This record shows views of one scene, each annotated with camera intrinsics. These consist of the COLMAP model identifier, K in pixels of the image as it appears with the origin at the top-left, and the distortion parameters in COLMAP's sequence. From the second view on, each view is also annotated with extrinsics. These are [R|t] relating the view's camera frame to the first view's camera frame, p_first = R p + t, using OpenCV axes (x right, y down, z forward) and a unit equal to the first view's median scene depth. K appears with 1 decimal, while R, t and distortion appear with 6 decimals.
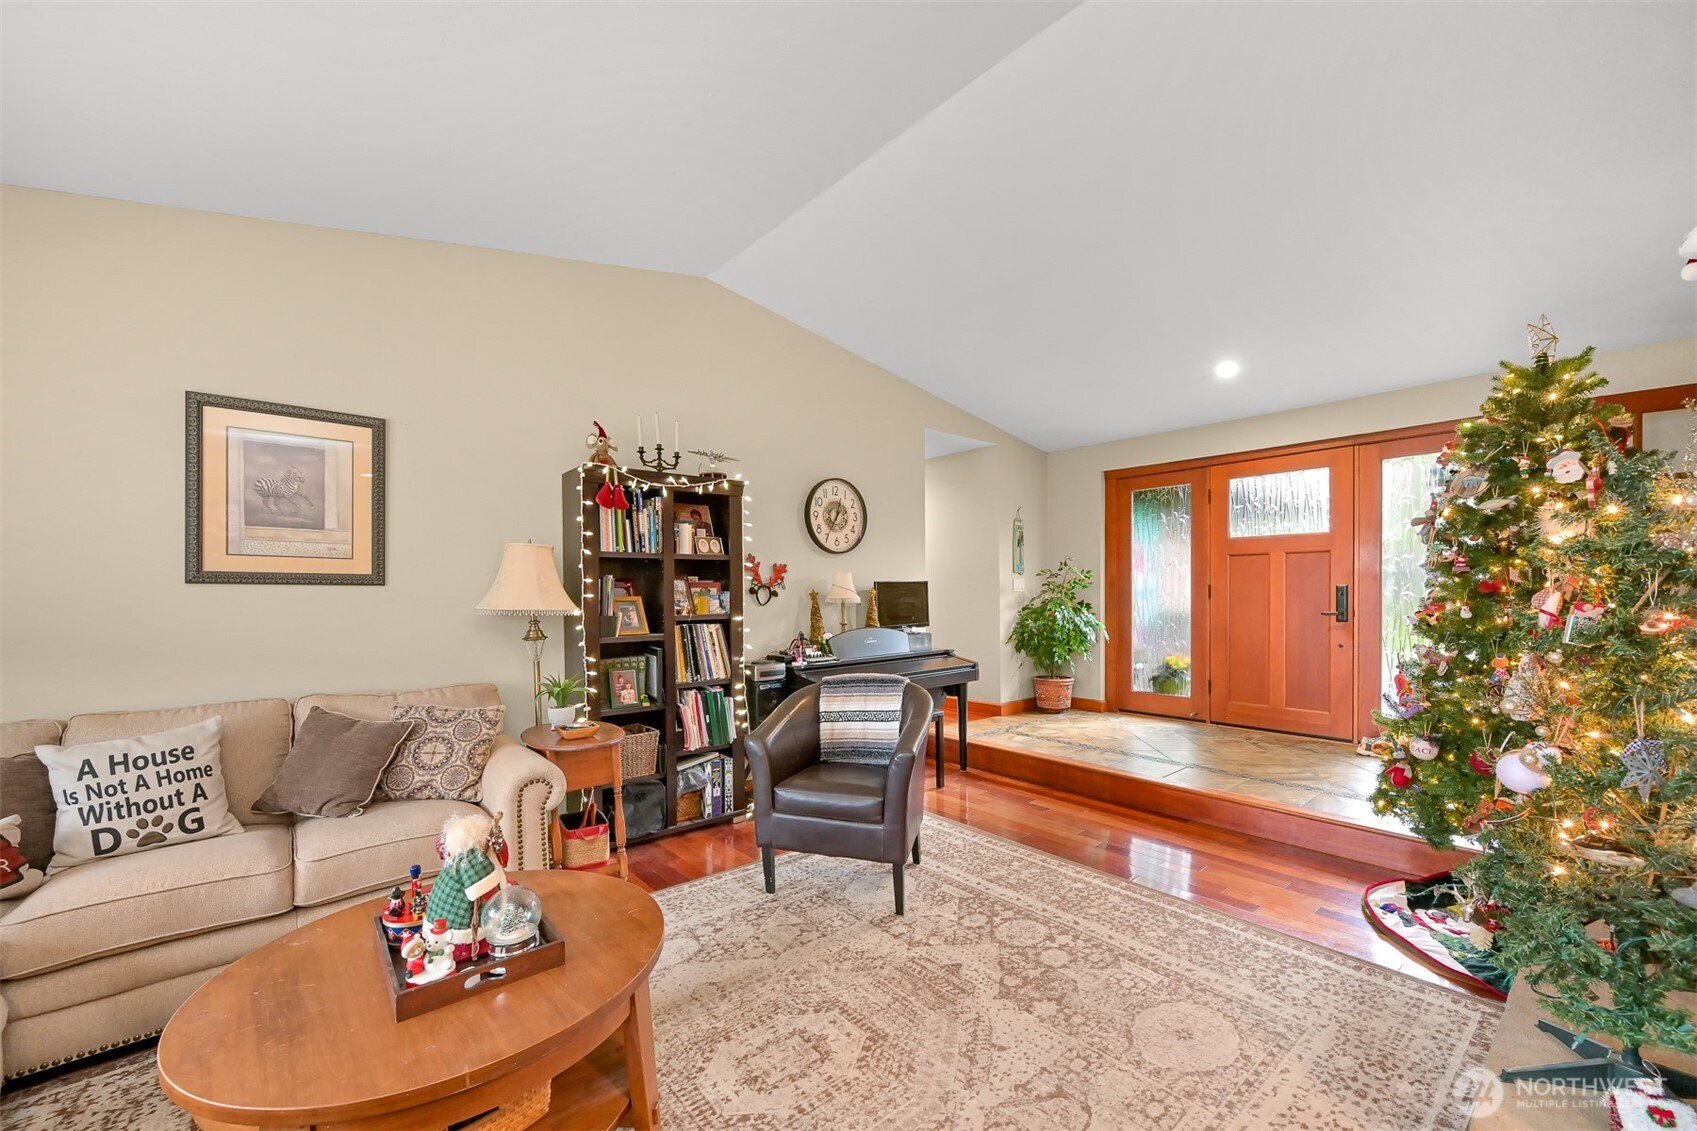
lens RADIAL K [[671.6, 0, 853.3], [0, 671.6, 606.3], [0, 0, 1]] dist [-0.002524, 0.001217]
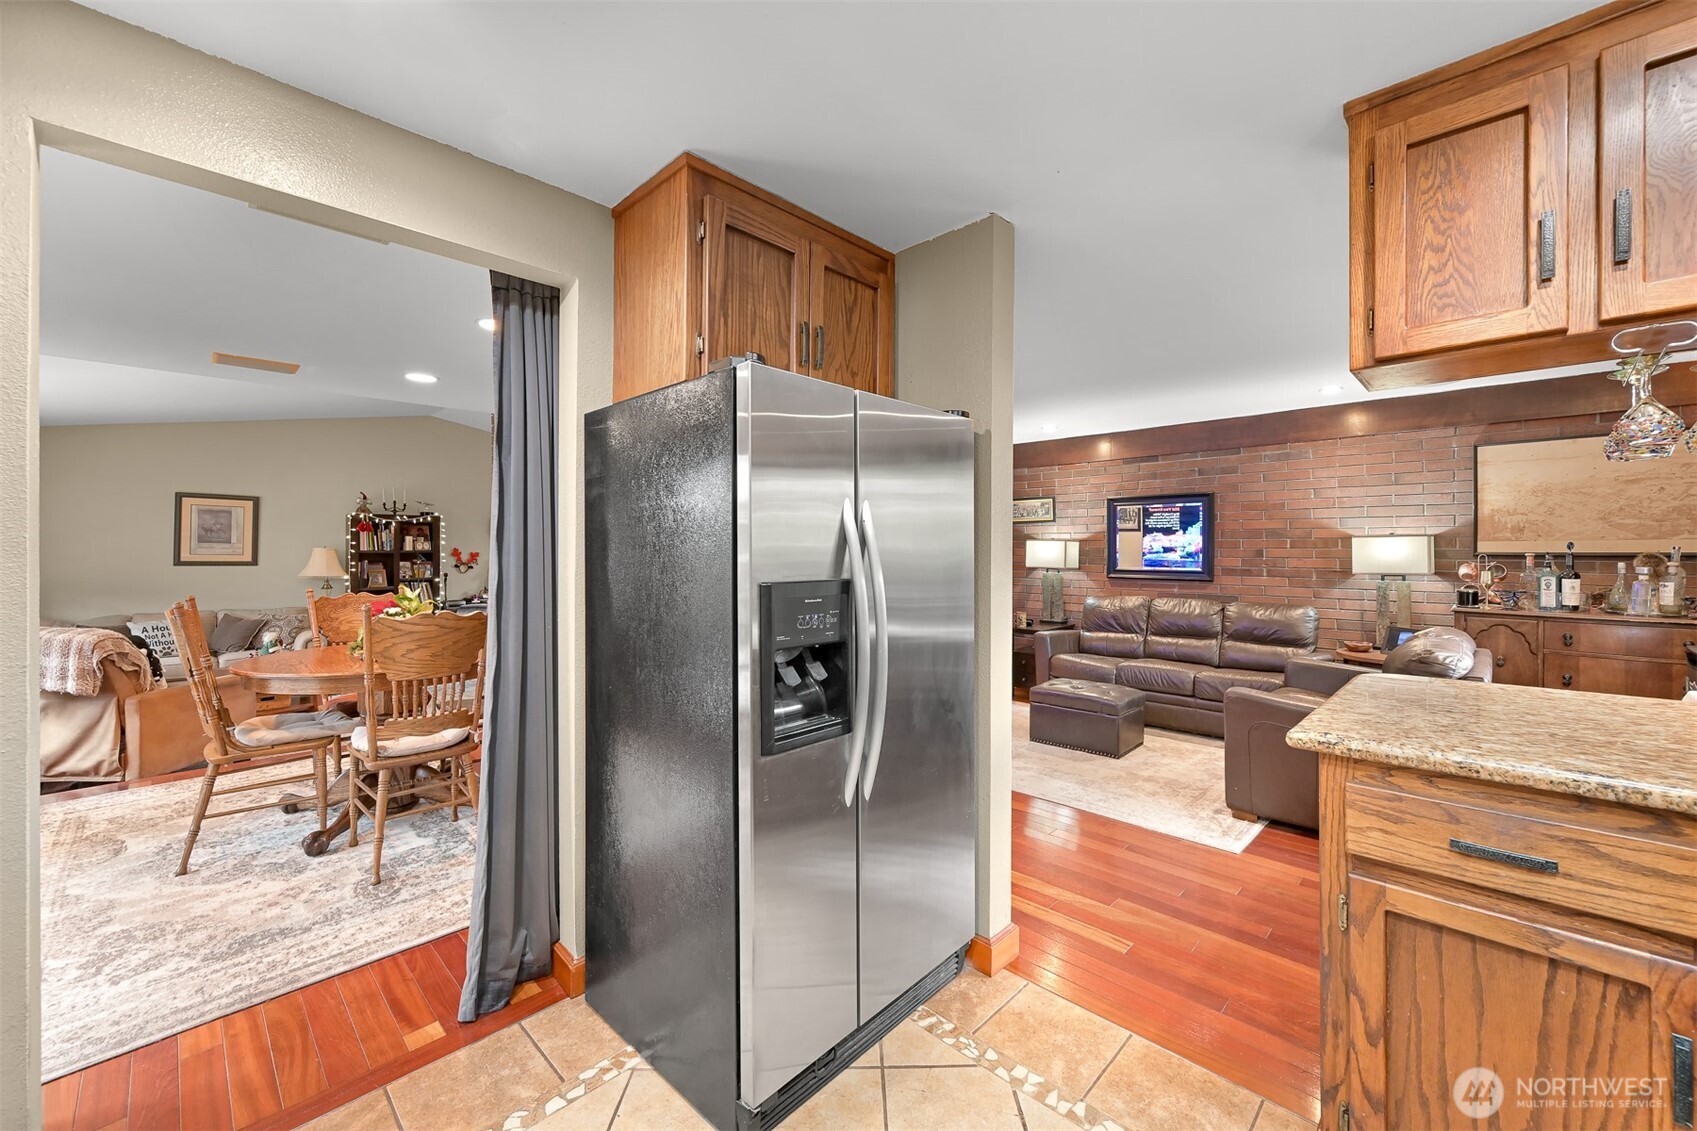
lens RADIAL K [[671.6, 0, 848.6], [0, 671.6, 548.5], [0, 0, 1]] dist [-0.002524, 0.001217]
pose [[0.995754, 0.013896, 0.090995, 1.100030], [-0.012000, 0.999700, -0.021355, -0.061078], [-0.091264, 0.020172, 0.995622, -1.464600]]
